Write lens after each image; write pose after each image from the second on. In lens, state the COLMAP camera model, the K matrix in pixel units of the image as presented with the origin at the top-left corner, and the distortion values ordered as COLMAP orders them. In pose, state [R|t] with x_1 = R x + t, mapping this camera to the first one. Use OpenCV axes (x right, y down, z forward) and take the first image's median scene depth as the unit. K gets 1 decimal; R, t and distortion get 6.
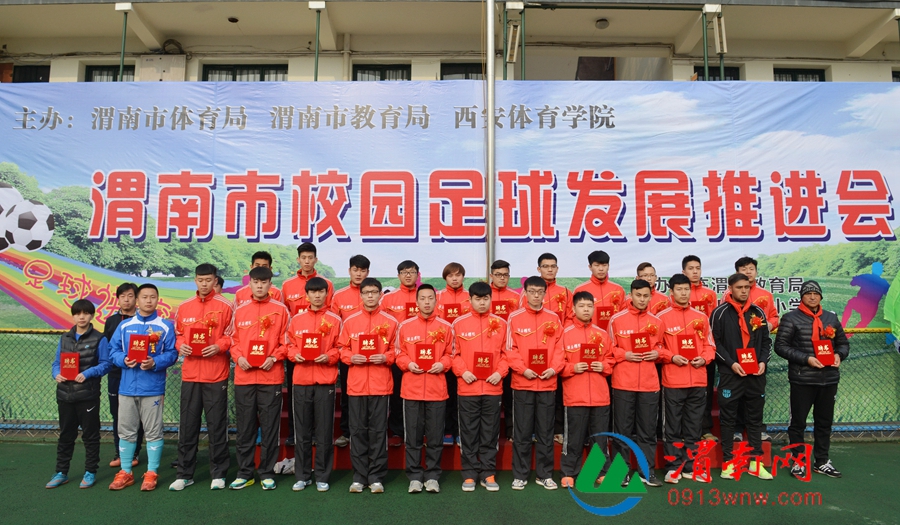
lens RADIAL K [[685.8, 0, 429.3], [0, 685.8, 232.0], [0, 0, 1]] dist [-0.049102, -0.009804]
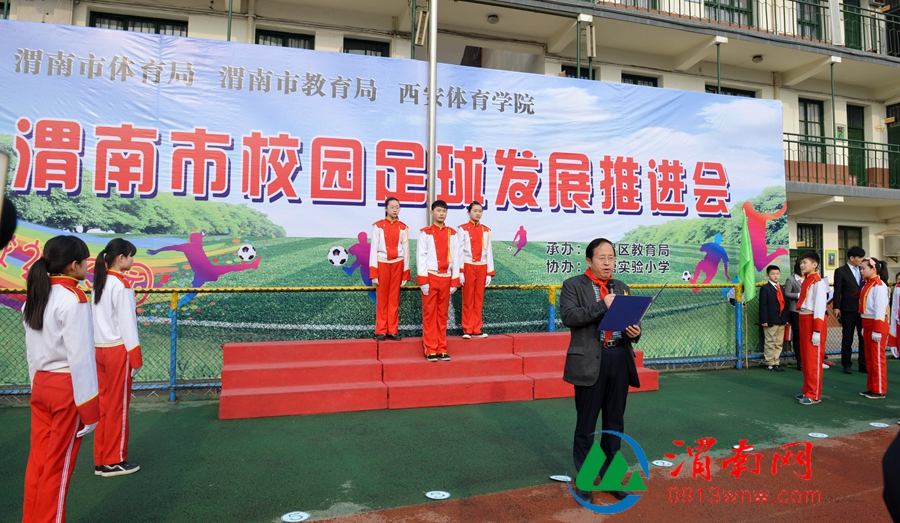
lens RADIAL K [[642.3, 0, 468.1], [0, 642.3, 236.3], [0, 0, 1]] dist [-0.033431, -0.019596]
pose [[0.945581, 0.019378, 0.324809, -0.190536], [-0.036274, 0.998281, 0.046042, 0.010247], [-0.323358, -0.055319, 0.944658, -0.014934]]
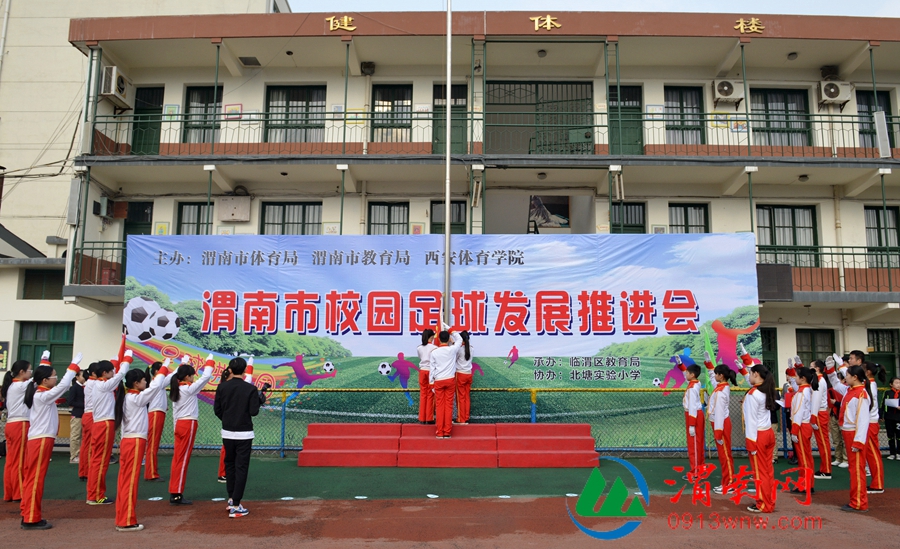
lens RADIAL K [[638.4, 0, 444.7], [0, 638.4, 301.3], [0, 0, 1]] dist [-0.056148, 0.031383]
pose [[0.999926, -0.000193, -0.012170, 0.102855], [0.000168, 0.999998, -0.002056, -0.062528], [0.012171, 0.002054, 0.999924, -0.521490]]
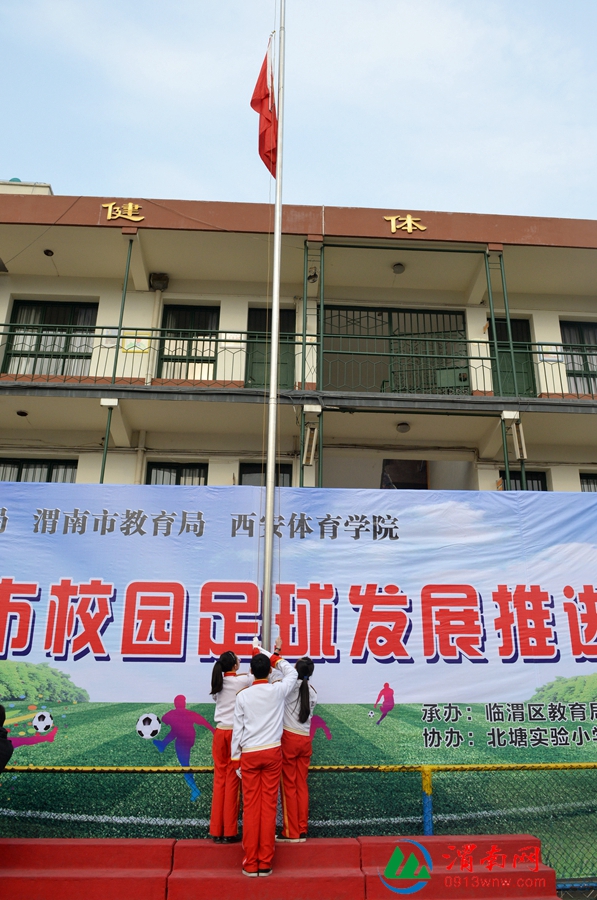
lens RADIAL K [[735.6, 0, 310.5], [0, 735.6, 436.0], [0, 0, 1]] dist [-0.039122, -0.017435]
pose [[0.997432, 0.025572, 0.066904, 0.076175], [-0.007044, 0.964588, -0.263666, -0.019322], [-0.071277, 0.262517, 0.962291, -0.018917]]
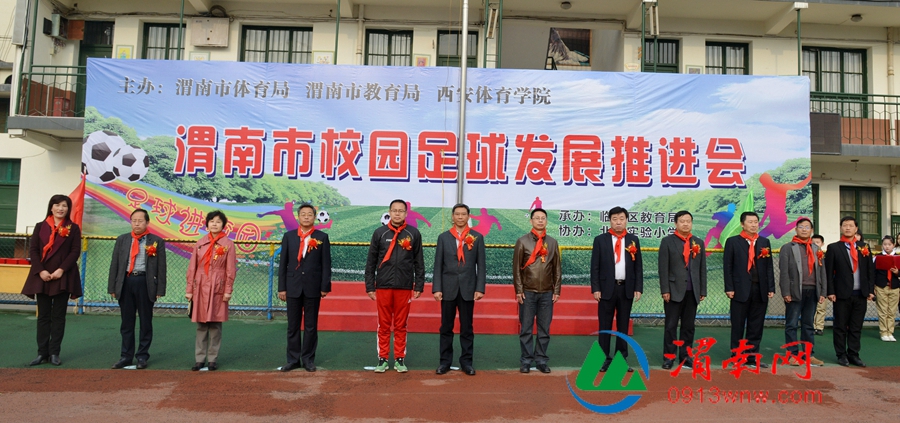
lens RADIAL K [[709.7, 0, 462.3], [0, 709.7, 173.3], [0, 0, 1]] dist [-0.056481, 0.012804]
pose [[0.999263, 0.022966, 0.030774, 0.047283], [-0.023953, 0.999198, 0.032103, -0.052460], [-0.030012, -0.032816, 0.999011, -0.470083]]
